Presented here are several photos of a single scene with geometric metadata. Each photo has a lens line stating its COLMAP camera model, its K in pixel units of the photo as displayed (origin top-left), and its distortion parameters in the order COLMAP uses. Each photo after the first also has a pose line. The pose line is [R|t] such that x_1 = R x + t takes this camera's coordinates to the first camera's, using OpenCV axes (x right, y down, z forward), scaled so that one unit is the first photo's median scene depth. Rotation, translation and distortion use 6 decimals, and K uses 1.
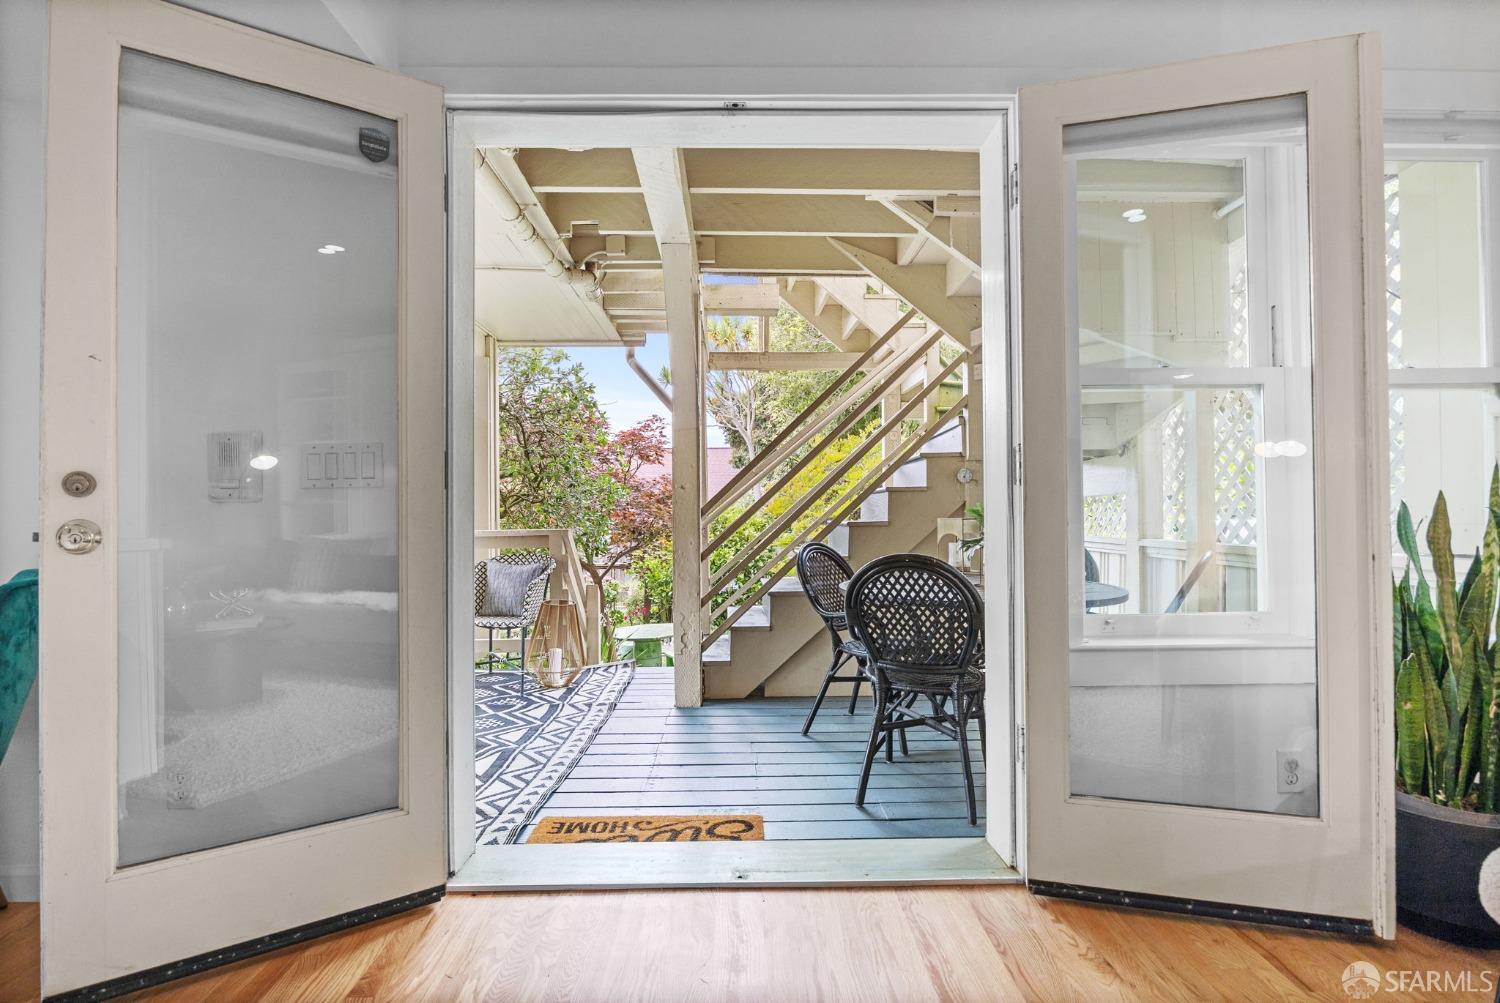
lens RADIAL K [[794.1, 0, 744.6], [0, 794.1, 505.0], [0, 0, 1]] dist [-0.002255, 0.002089]
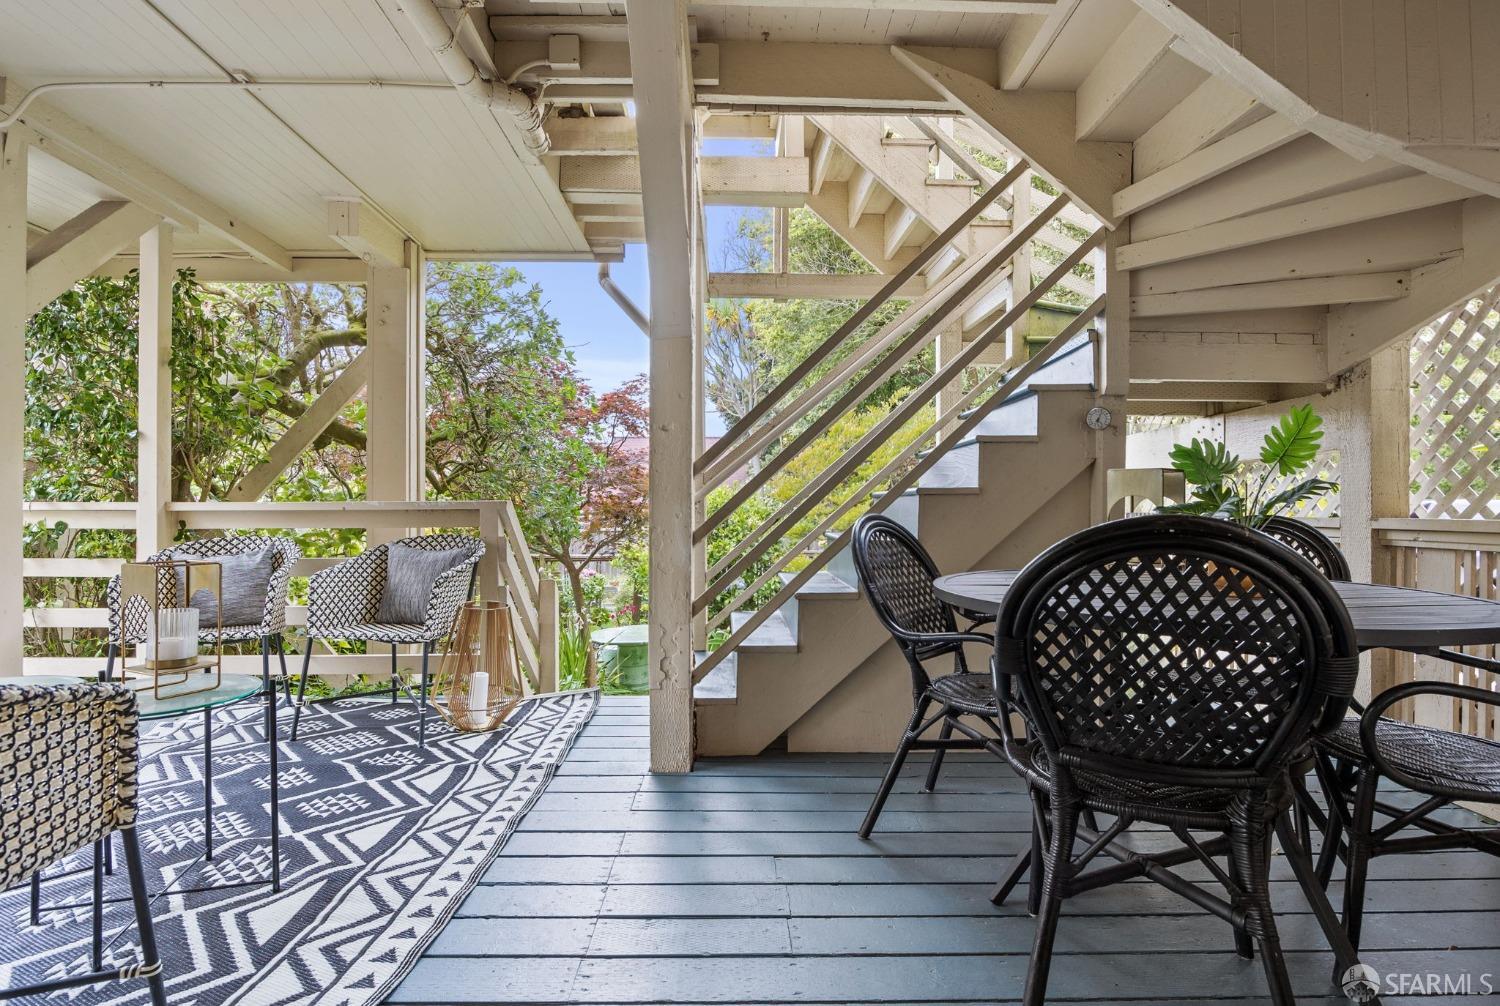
lens RADIAL K [[784.9, 0, 732.7], [0, 784.9, 504.7], [0, 0, 1]] dist [0.002705, -0.000071]
pose [[0.999870, 0.009425, -0.013108, -0.014120], [-0.009370, 0.999947, 0.004238, 0.033558], [0.013148, -0.004115, 0.999905, 0.347175]]
